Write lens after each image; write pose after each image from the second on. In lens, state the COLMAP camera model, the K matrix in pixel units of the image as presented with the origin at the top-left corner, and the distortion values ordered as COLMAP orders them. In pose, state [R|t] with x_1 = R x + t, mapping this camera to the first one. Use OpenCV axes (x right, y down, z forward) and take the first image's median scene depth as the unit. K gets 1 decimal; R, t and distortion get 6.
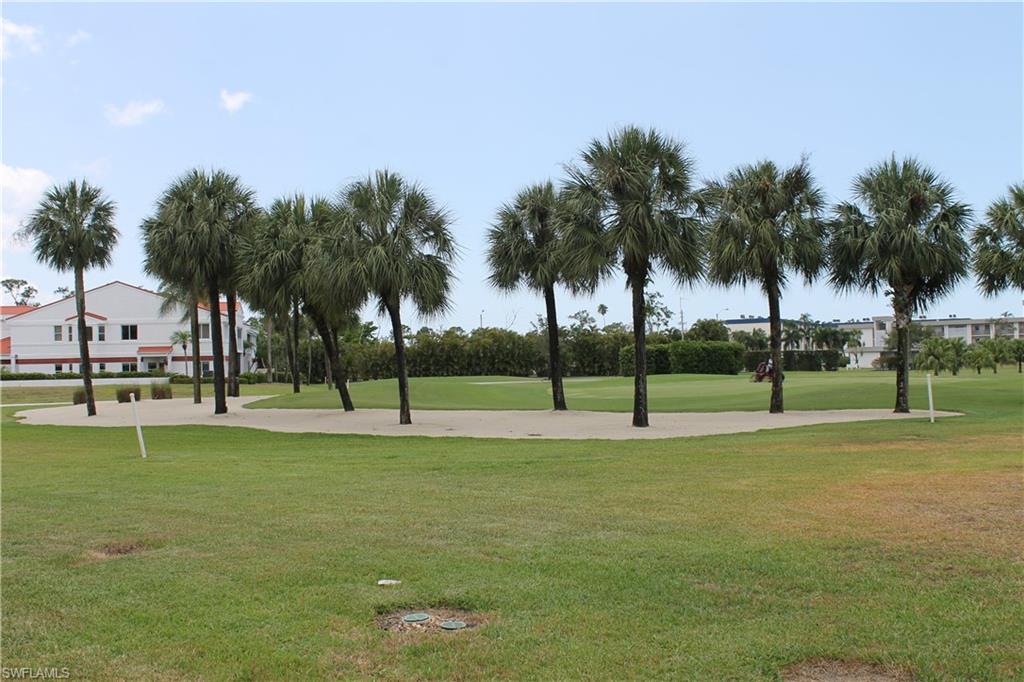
lens RADIAL K [[1046.0, 0, 505.7], [0, 1046.0, 357.7], [0, 0, 1]] dist [-0.133640, 0.156021]
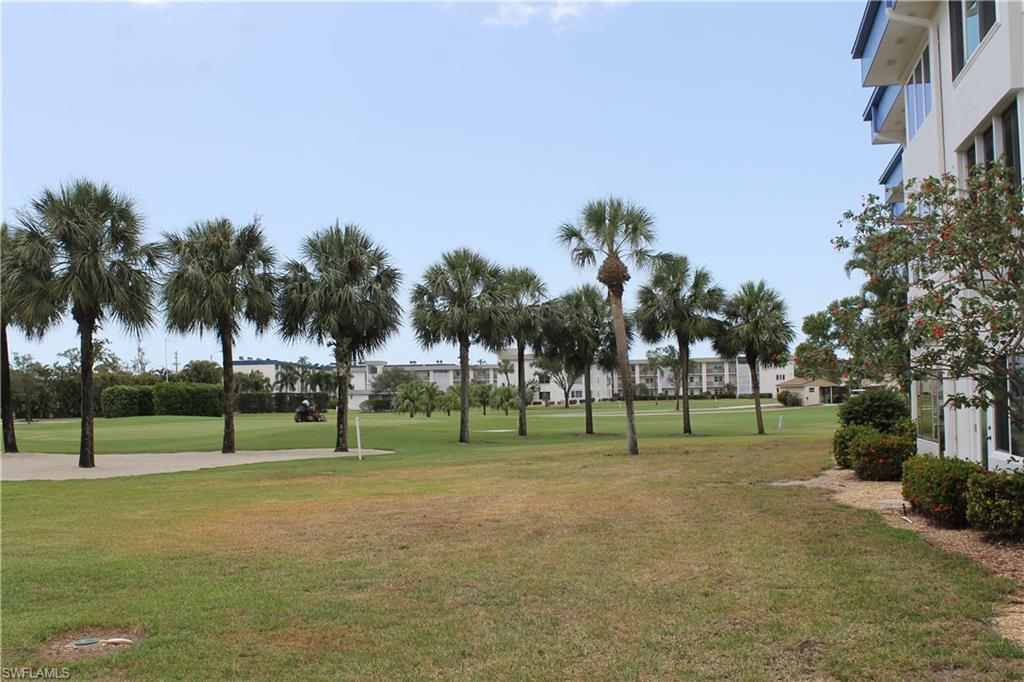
lens RADIAL K [[1046.0, 0, 505.7], [0, 1046.0, 357.7], [0, 0, 1]] dist [-0.133640, 0.156021]
pose [[0.892427, 0.022836, 0.450613, 0.033411], [-0.004972, 0.999155, -0.040788, -0.003037], [-0.451164, 0.034160, 0.891787, -0.089820]]
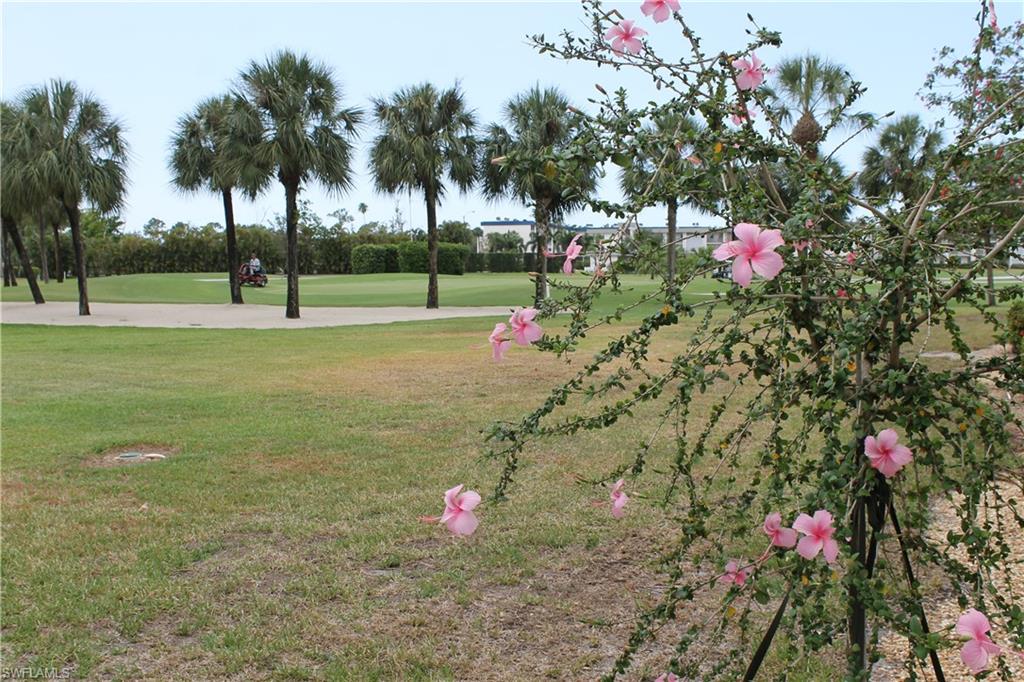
lens RADIAL K [[1042.5, 0, 512.0], [0, 1042.5, 341.0], [0, 0, 1]] dist [-0.145537, 0.163797]
pose [[0.974864, 0.002324, 0.222790, 0.095901], [-0.020371, 0.996687, 0.078738, -0.002526], [-0.221869, -0.081297, 0.971681, -0.128361]]
